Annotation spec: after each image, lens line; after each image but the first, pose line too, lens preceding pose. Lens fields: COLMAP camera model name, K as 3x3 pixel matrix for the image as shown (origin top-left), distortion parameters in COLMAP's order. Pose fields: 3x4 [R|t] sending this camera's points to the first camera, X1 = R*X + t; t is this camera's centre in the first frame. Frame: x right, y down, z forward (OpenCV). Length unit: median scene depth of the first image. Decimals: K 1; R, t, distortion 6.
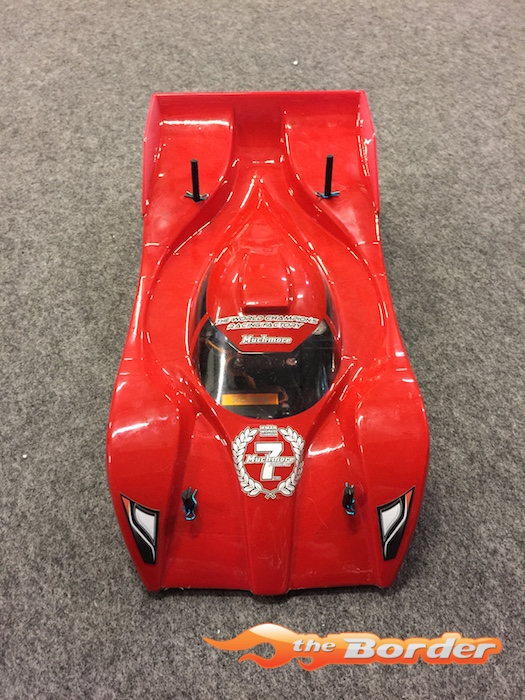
lens RADIAL K [[595.7, 0, 266.7], [0, 595.7, 350.9], [0, 0, 1]] dist [0.108288, -0.183646]
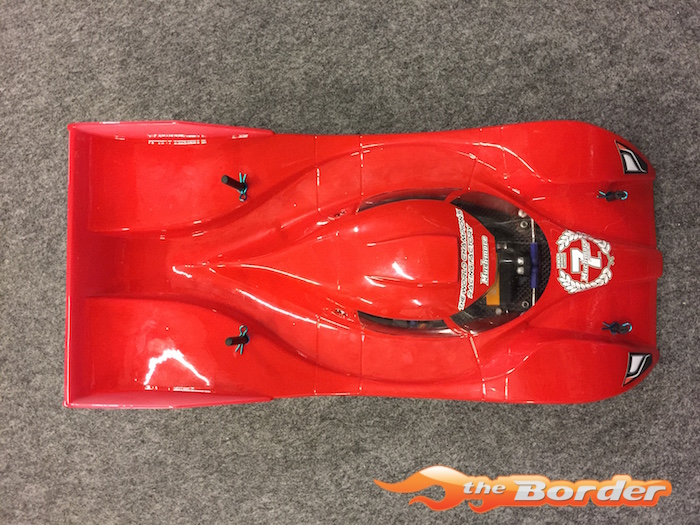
lens RADIAL K [[595.7, 0, 350.0], [0, 595.7, 262.5], [0, 0, 1]] dist [0.108288, -0.183646]
pose [[0.017645, -0.998801, 0.045673, -0.046135], [0.833556, 0.039921, 0.550990, -0.642528], [-0.552153, 0.028349, 0.833261, 0.213723]]
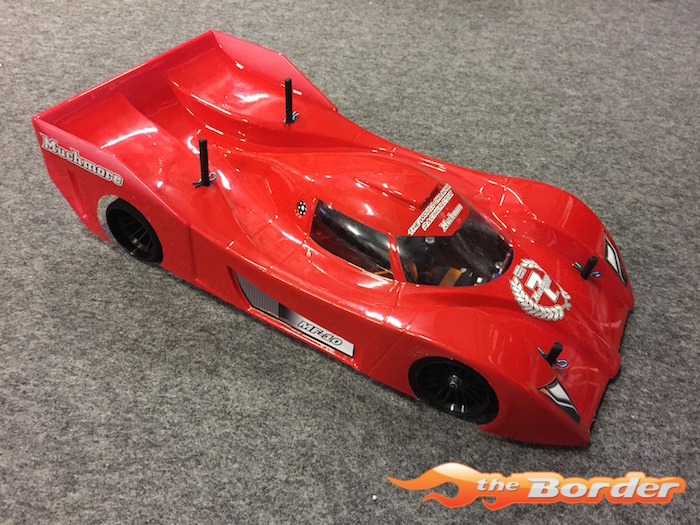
lens RADIAL K [[595.7, 0, 350.0], [0, 595.7, 262.5], [0, 0, 1]] dist [0.108288, -0.183646]
pose [[0.518948, -0.560016, 0.645813, -0.673552], [0.605608, 0.774059, 0.184584, -0.212345], [-0.603268, 0.295320, 0.740847, 0.284342]]
